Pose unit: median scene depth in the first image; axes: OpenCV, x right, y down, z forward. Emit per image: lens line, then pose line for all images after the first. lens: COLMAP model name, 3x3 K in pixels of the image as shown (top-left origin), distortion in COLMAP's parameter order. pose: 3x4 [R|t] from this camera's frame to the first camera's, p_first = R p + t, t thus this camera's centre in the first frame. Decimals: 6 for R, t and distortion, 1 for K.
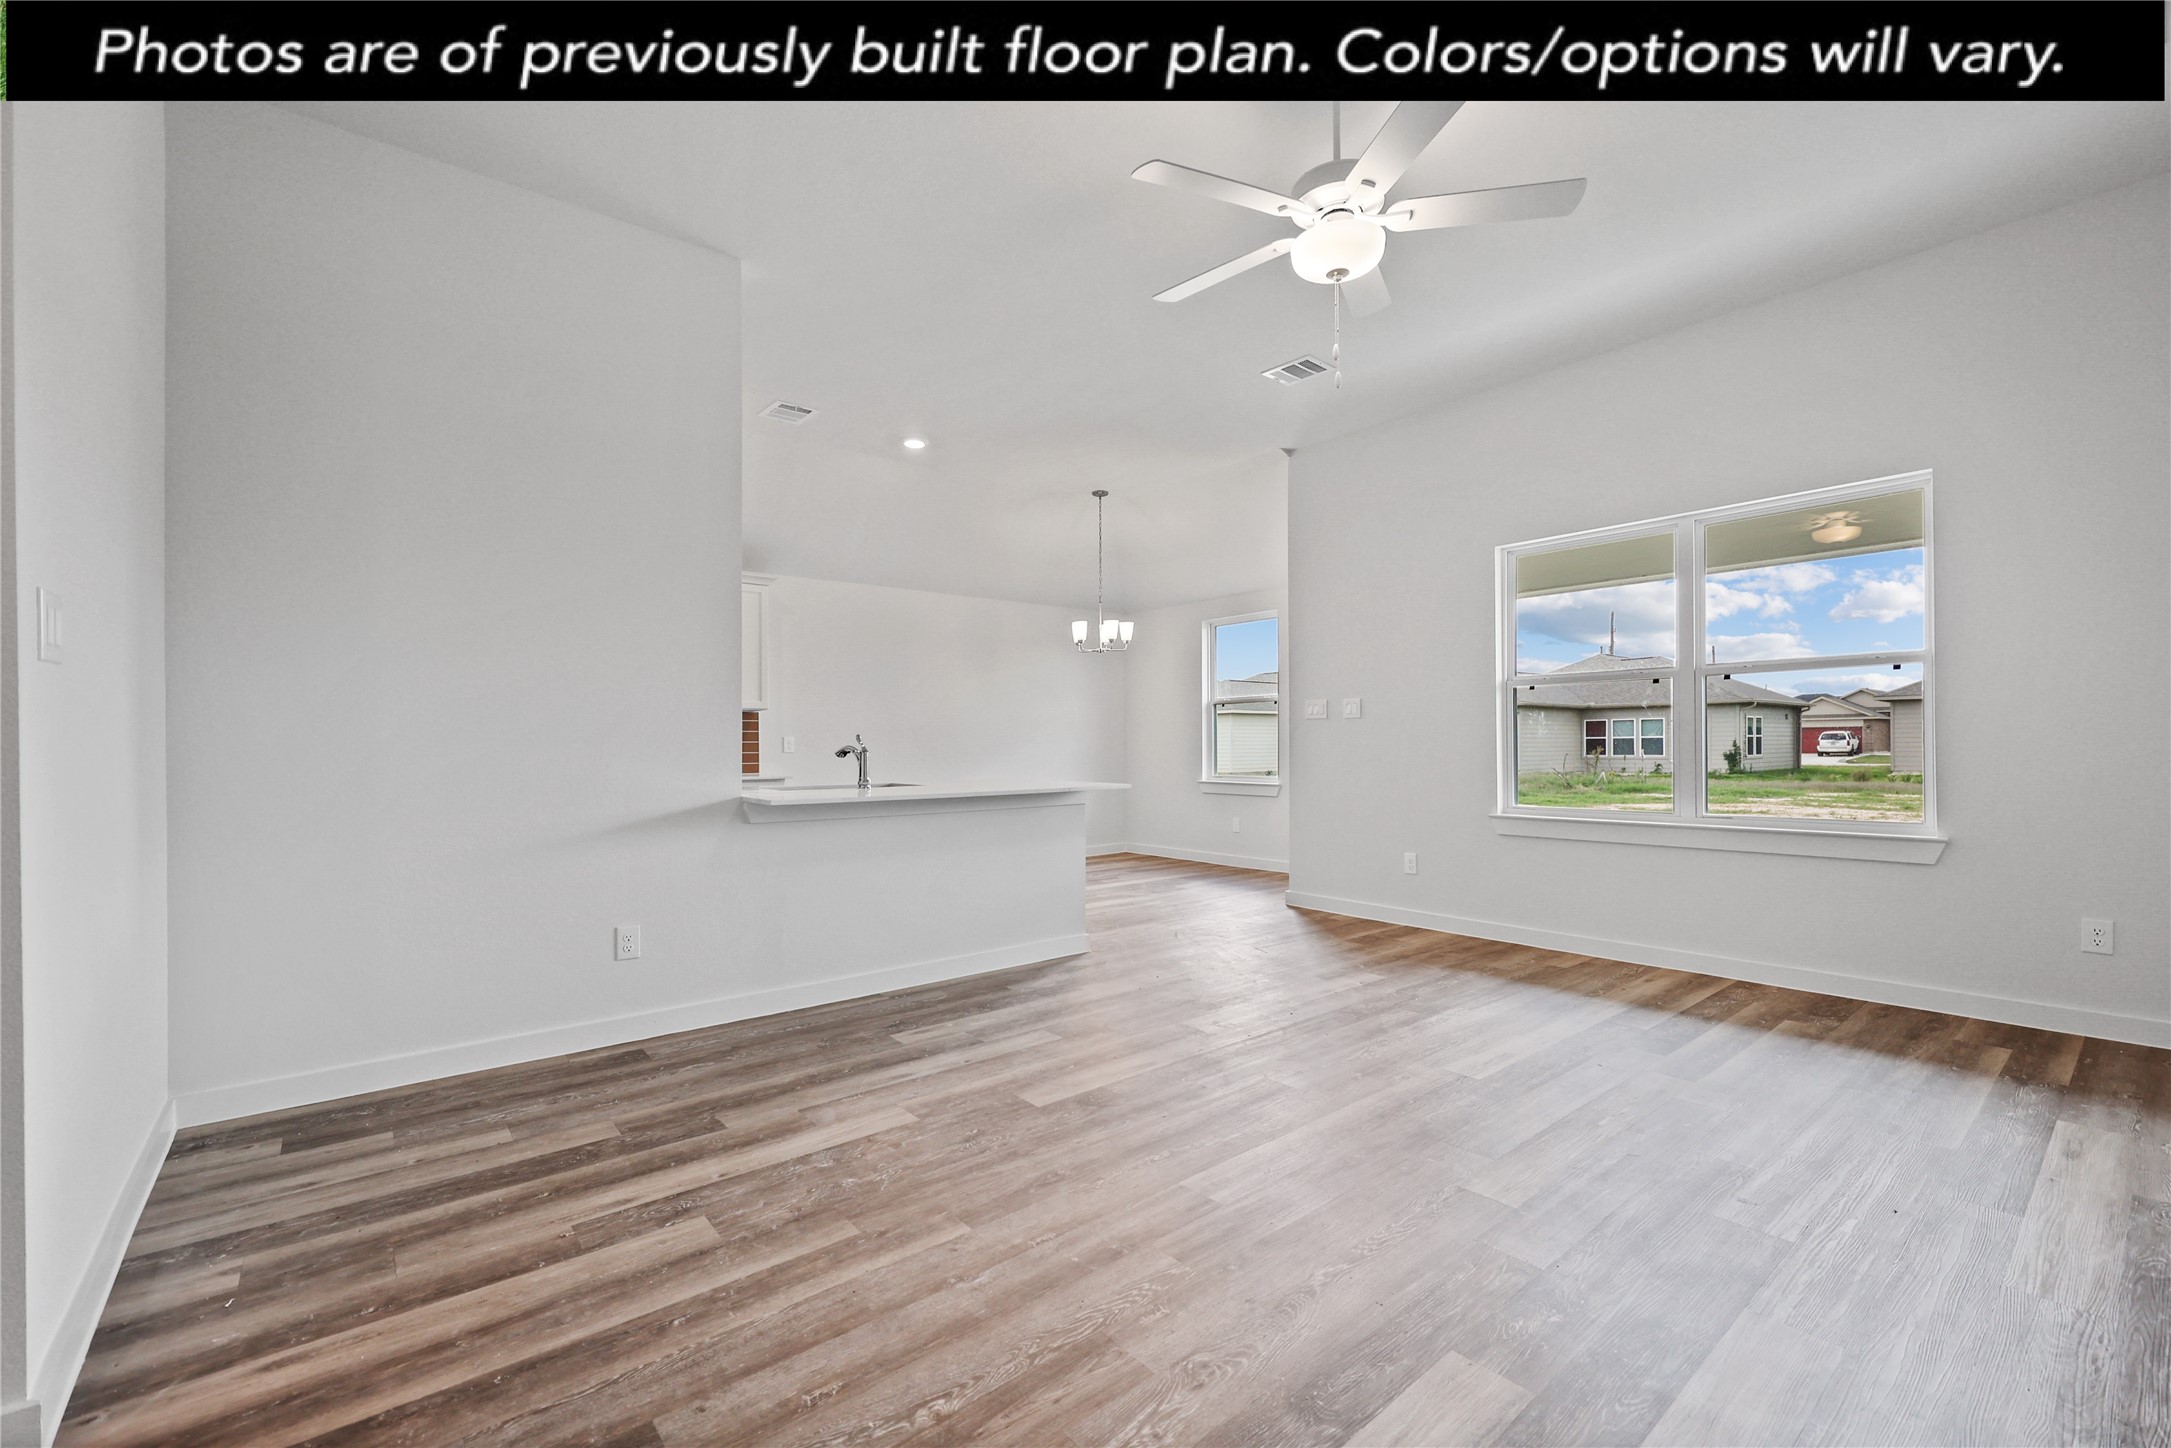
lens RADIAL K [[900.9, 0, 1087.0], [0, 900.9, 746.9], [0, 0, 1]] dist [-0.000648, -0.000066]
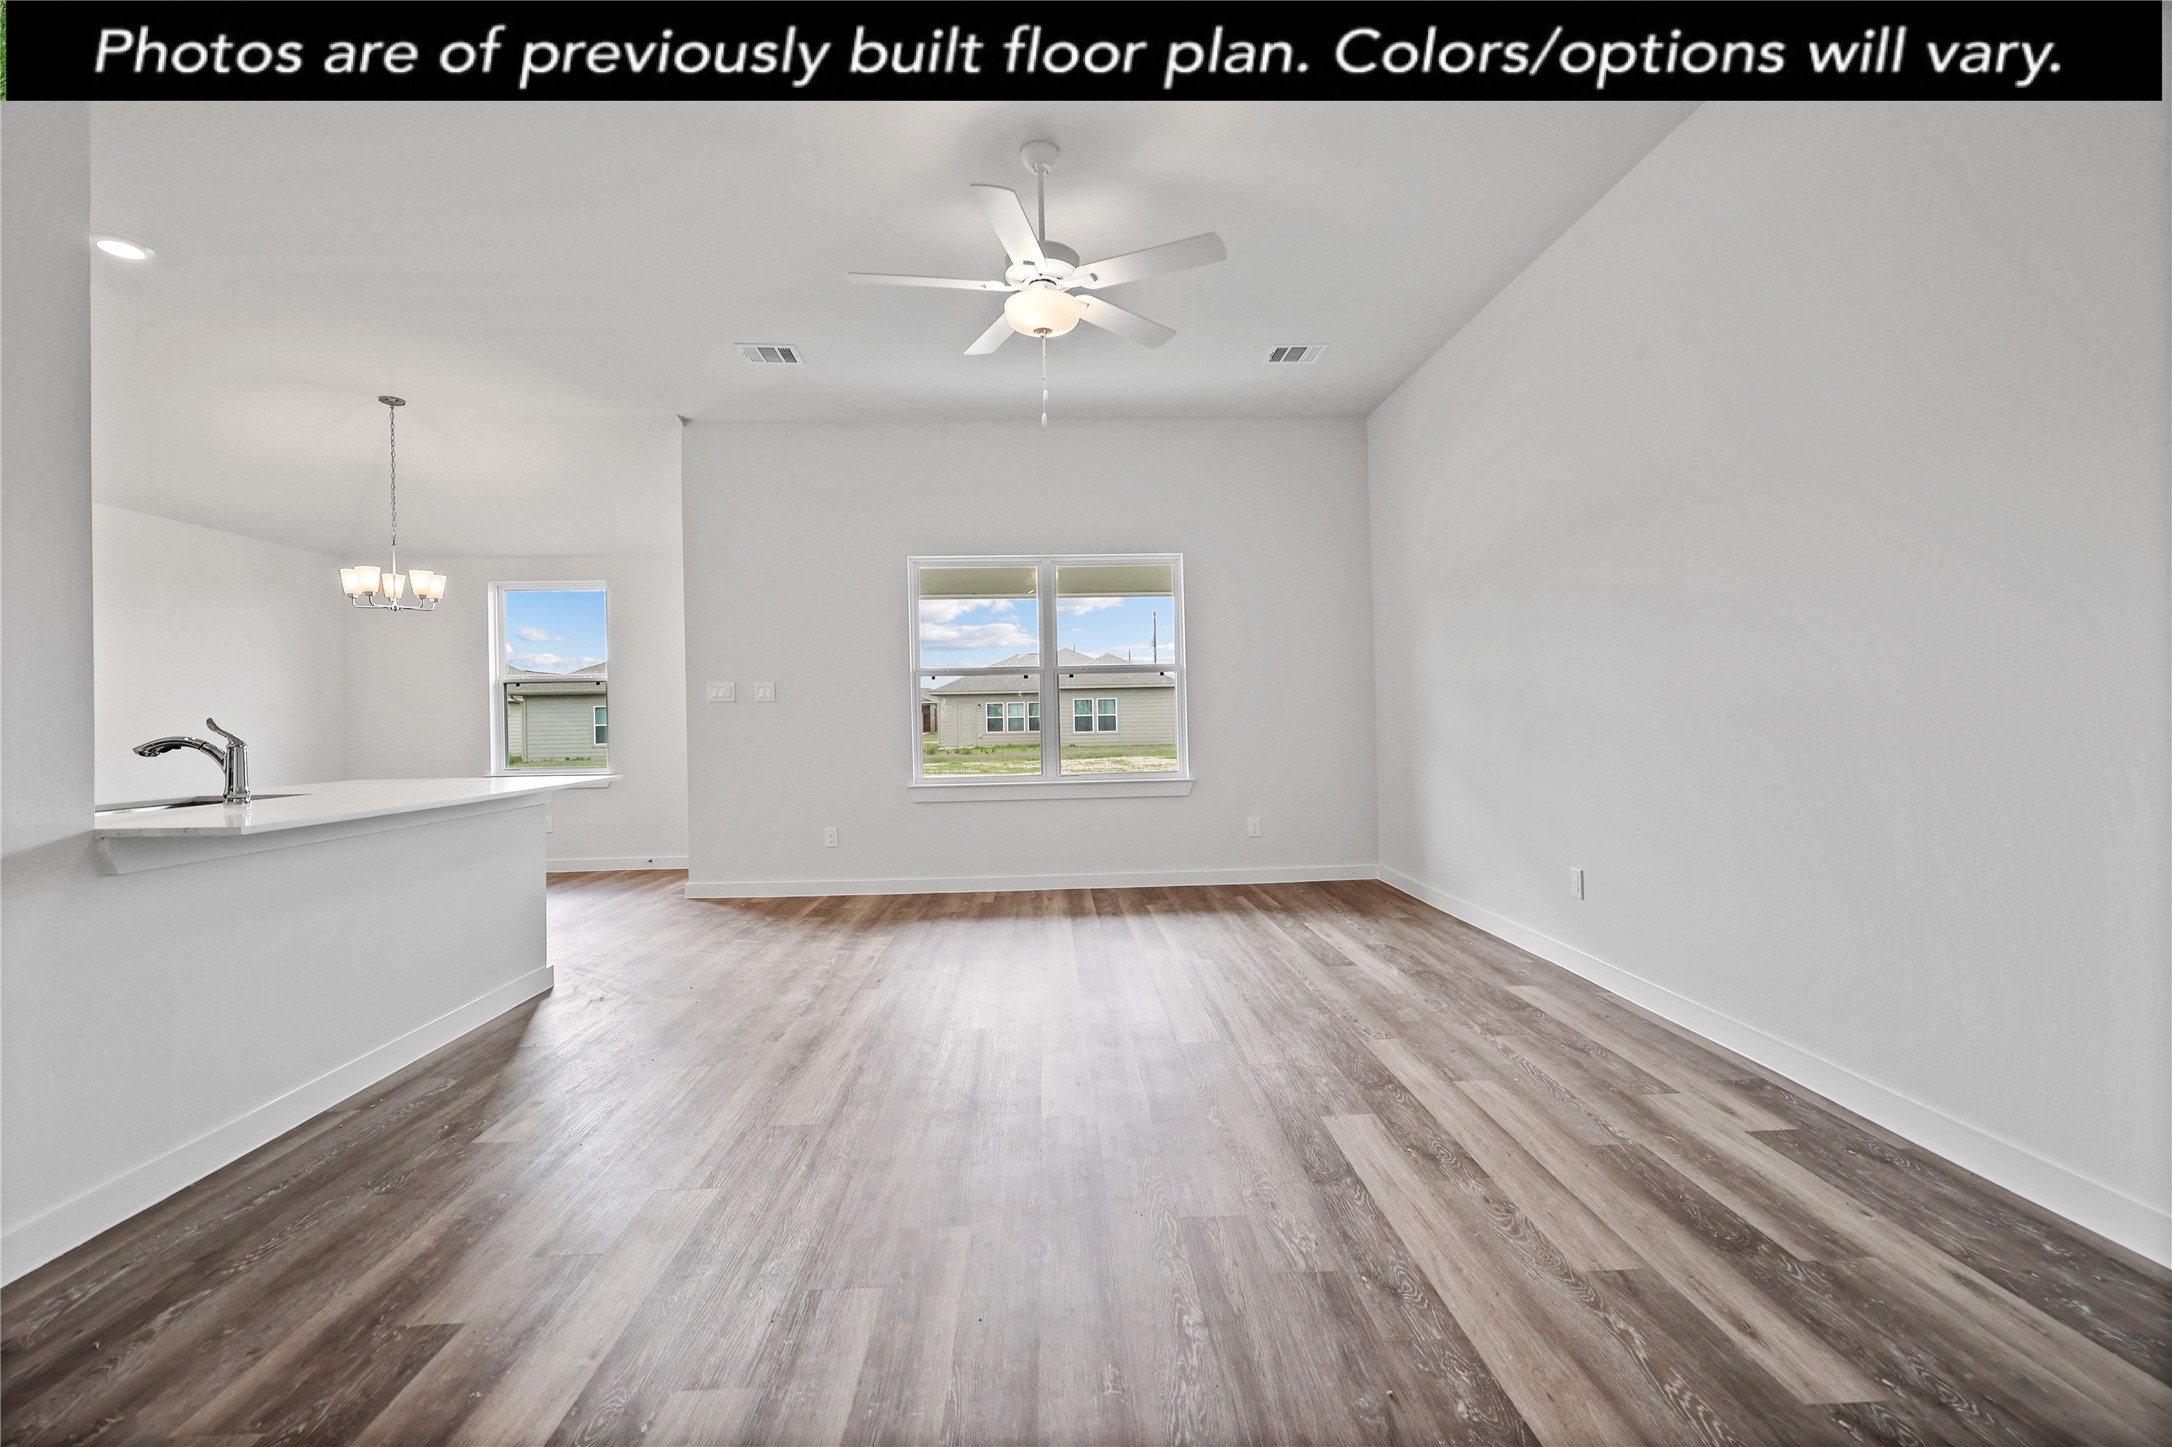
lens RADIAL K [[886.2, 0, 1085.1], [0, 886.2, 719.3], [0, 0, 1]] dist [-0.000277, -0.000178]
pose [[0.600665, -0.005502, 0.799482, -0.451774], [0.016832, 0.999842, -0.005766, 0.000809], [-0.799324, 0.016920, 0.600663, 0.180517]]
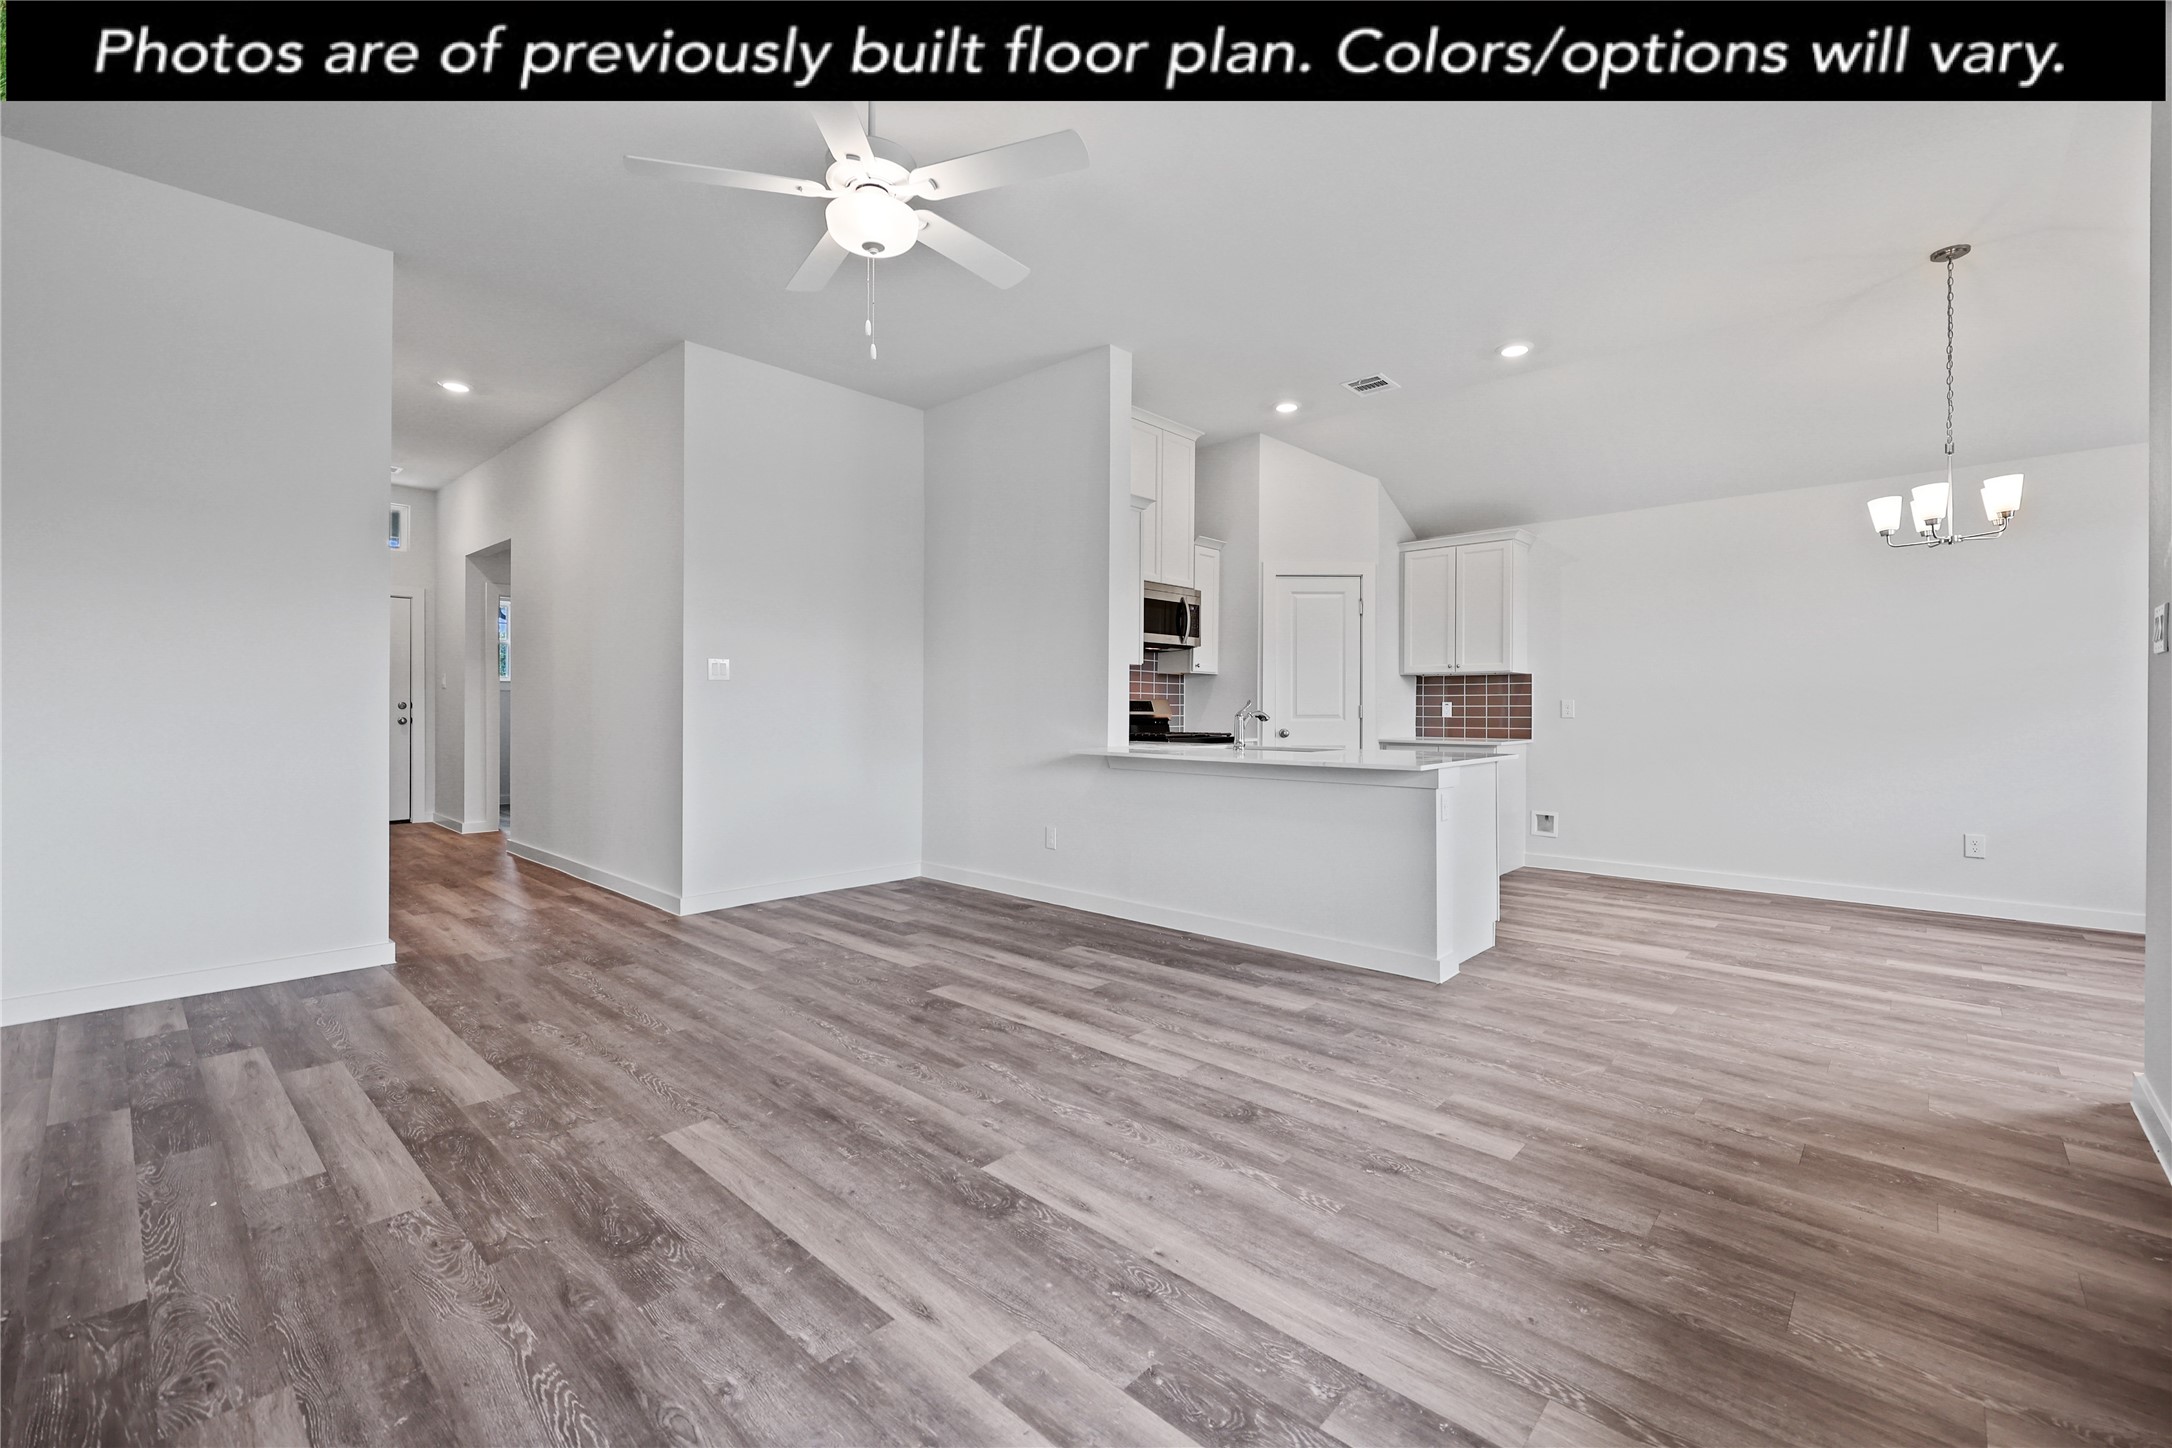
lens RADIAL K [[913.9, 0, 1082.9], [0, 913.9, 709.9], [0, 0, 1]] dist [-0.001288, -0.000010]
pose [[0.133223, 0.006916, -0.991062, 0.943344], [-0.006496, 0.999960, 0.006105, -0.007769], [0.991065, 0.005625, 0.133263, 0.780836]]
